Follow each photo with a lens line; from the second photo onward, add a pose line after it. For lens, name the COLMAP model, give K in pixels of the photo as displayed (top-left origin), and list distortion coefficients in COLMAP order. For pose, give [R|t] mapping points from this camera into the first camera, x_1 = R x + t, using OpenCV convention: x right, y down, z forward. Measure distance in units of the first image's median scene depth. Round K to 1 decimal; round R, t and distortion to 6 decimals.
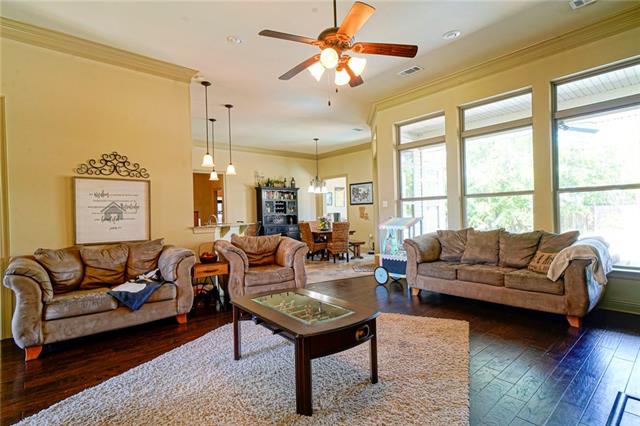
lens RADIAL K [[324.9, 0, 321.5], [0, 324.9, 213.4], [0, 0, 1]] dist [0.011375, 0.000321]
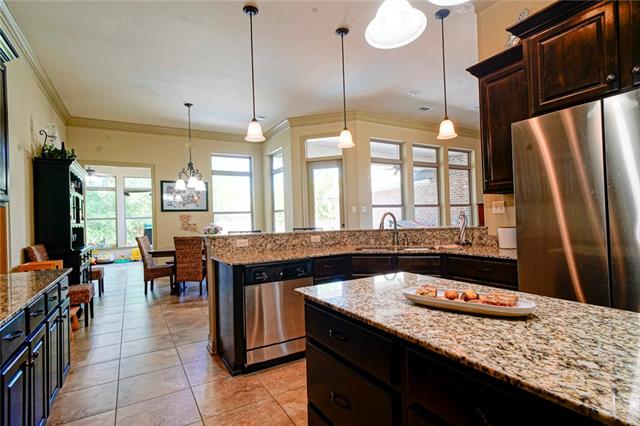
lens RADIAL K [[325.6, 0, 321.5], [0, 325.6, 216.5], [0, 0, 1]] dist [0.027030, -0.000013]
pose [[0.193359, 0.025748, 0.980790, -0.549318], [0.025544, 0.999185, -0.031267, 0.015102], [-0.980796, 0.031099, 0.192543, 0.587170]]
